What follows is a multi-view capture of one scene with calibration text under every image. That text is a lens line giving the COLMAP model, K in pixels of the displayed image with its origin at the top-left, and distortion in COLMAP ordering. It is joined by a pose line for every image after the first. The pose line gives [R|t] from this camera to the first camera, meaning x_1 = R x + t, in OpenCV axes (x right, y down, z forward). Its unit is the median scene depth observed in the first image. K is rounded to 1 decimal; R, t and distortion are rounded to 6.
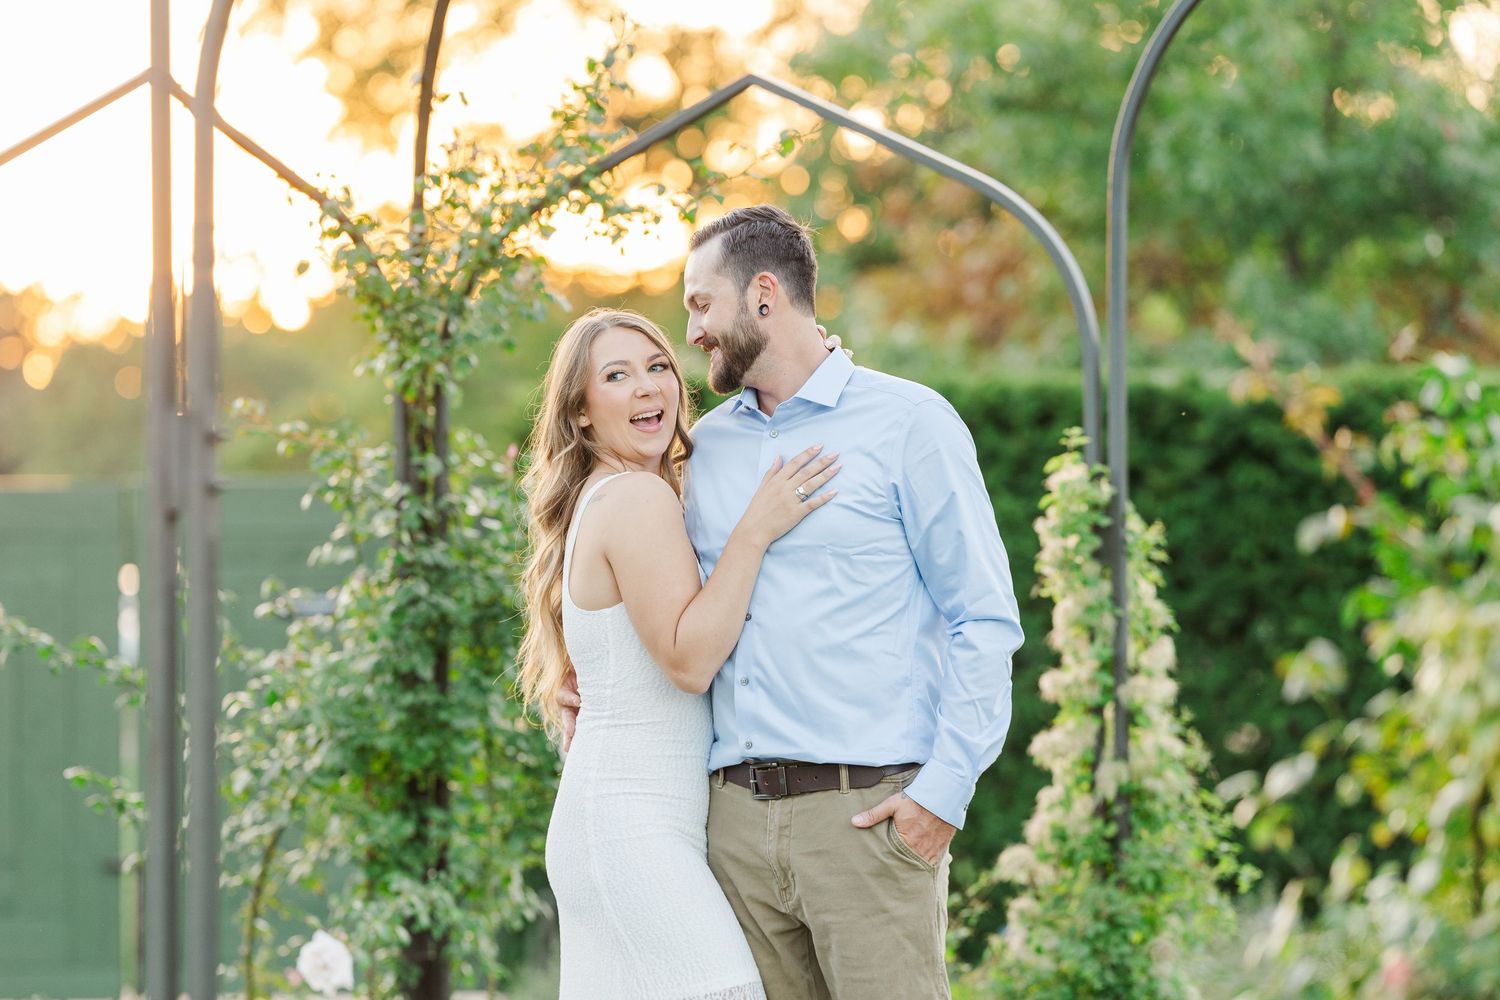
lens RADIAL K [[6586.3, 0, 744.7], [0, 6586.3, 505.5], [0, 0, 1]] dist [0.015736, 0.000000]
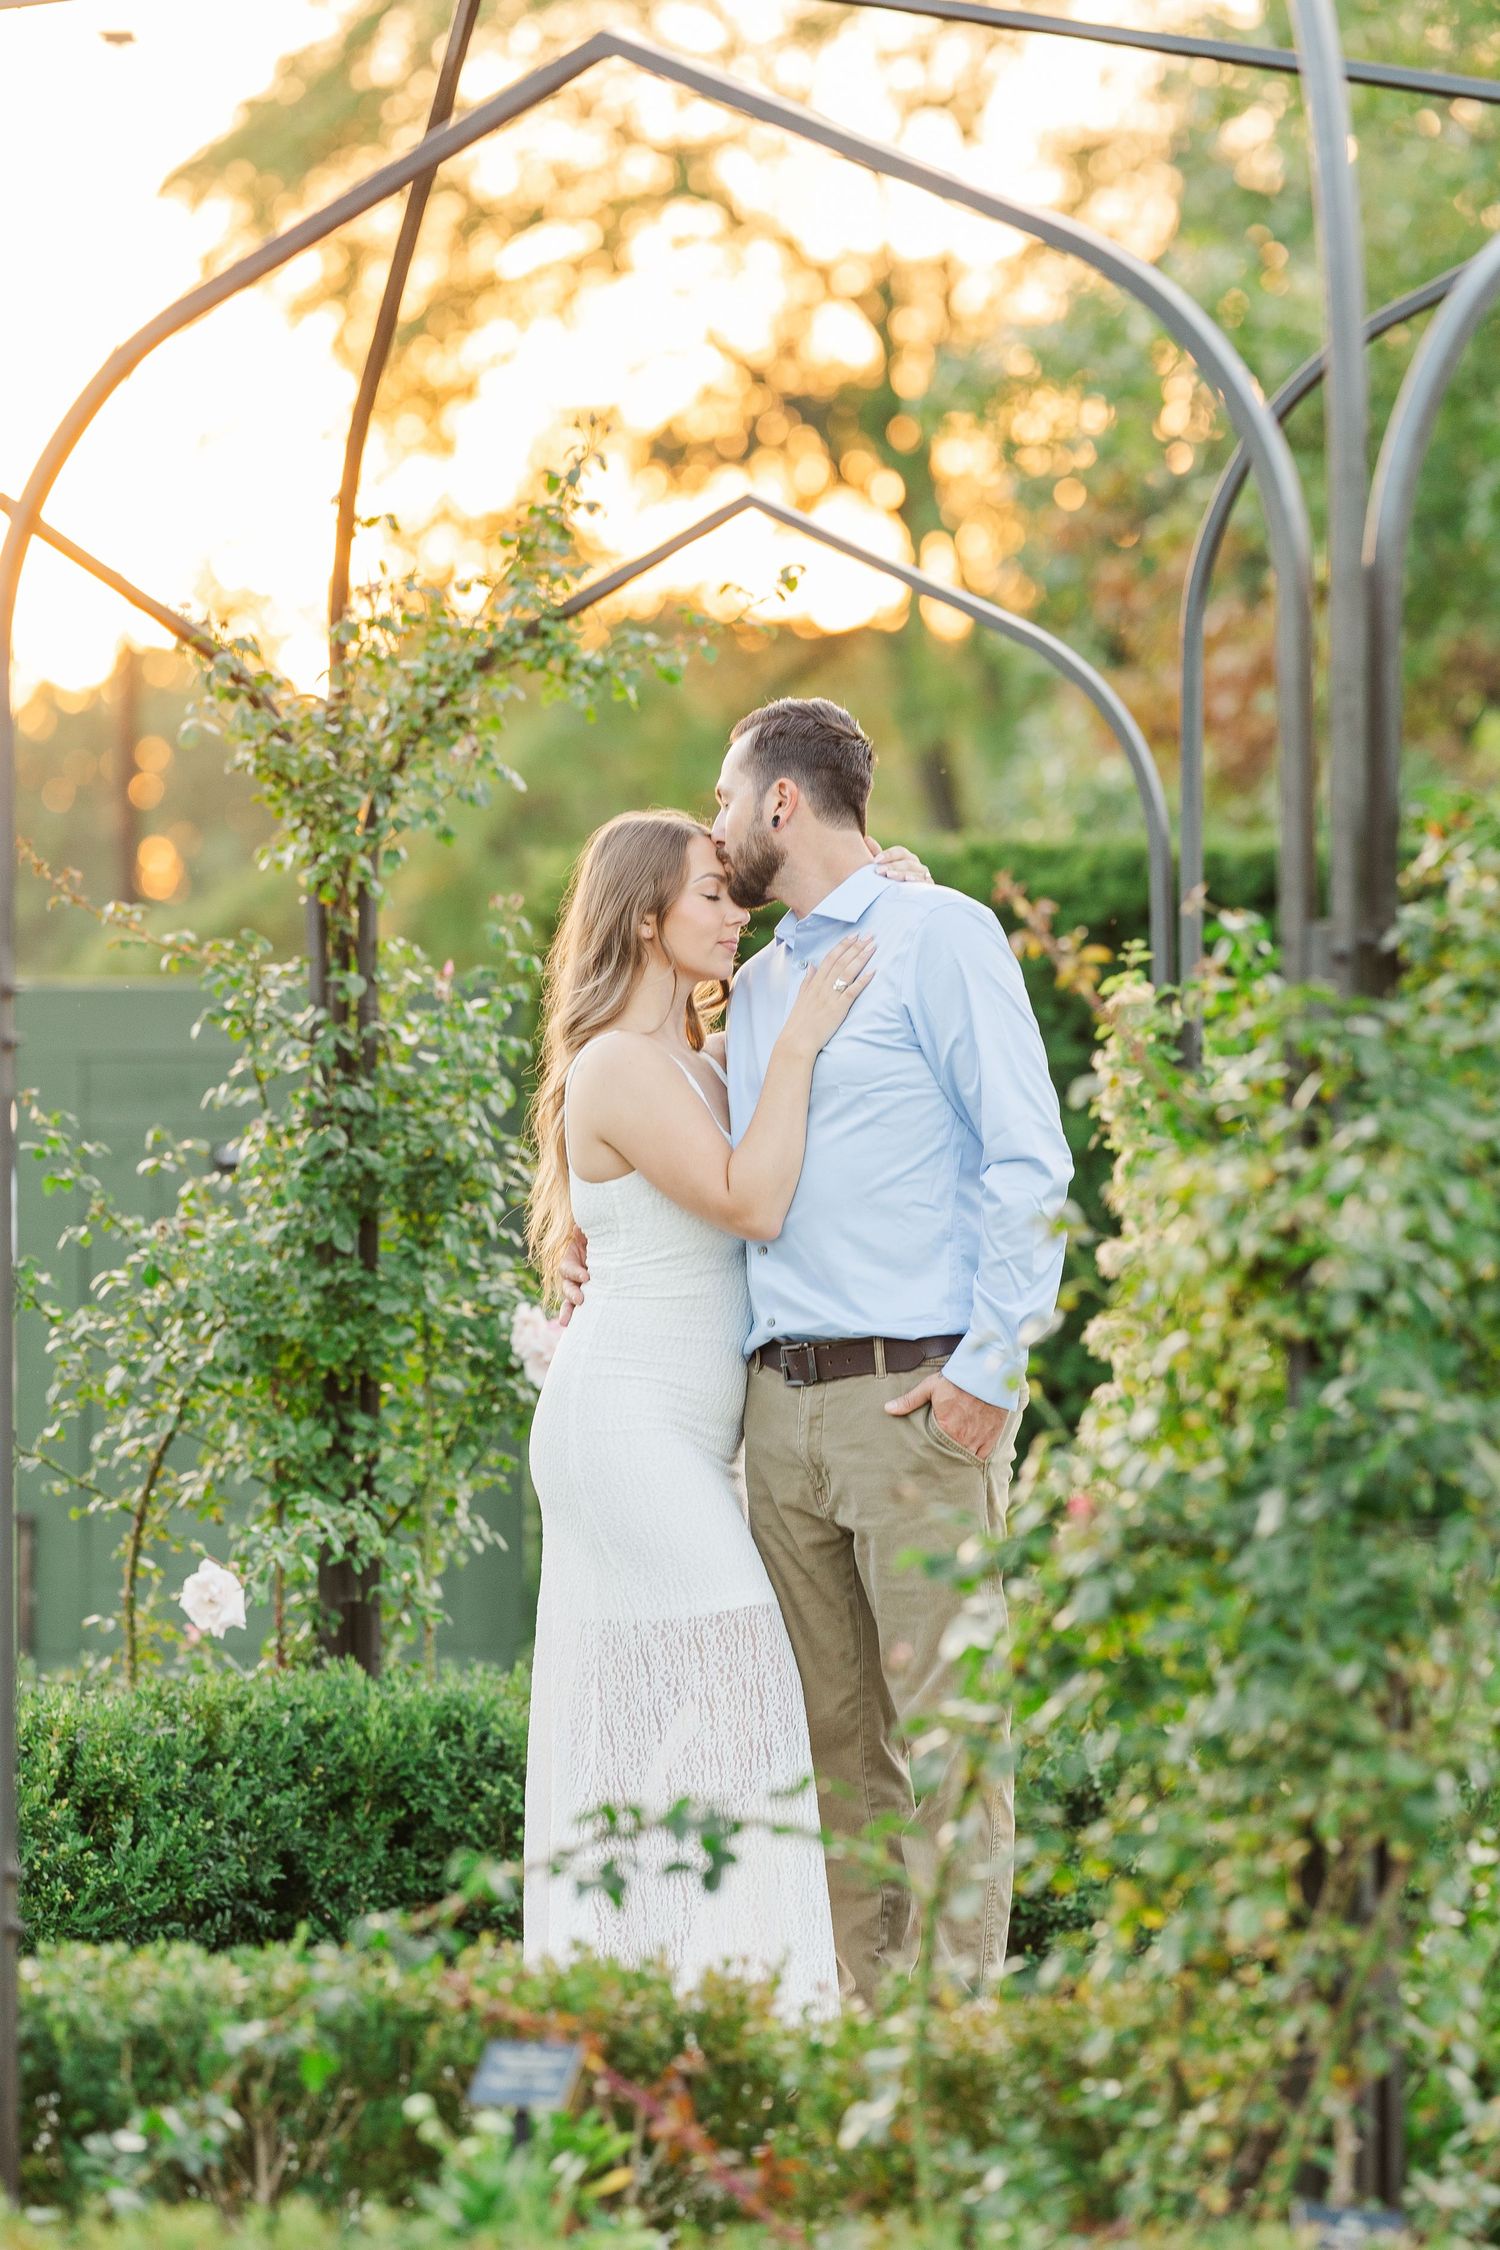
lens RADIAL K [[9879.5, 0, 810.9], [0, 9879.5, 1282.0], [0, 0, 1]] dist [0.015736, 0.000000]
pose [[0.999917, -0.001452, -0.012775, 0.024134], [0.001804, 0.999616, 0.027634, -0.003211], [0.012730, -0.027655, 0.999536, -0.206480]]
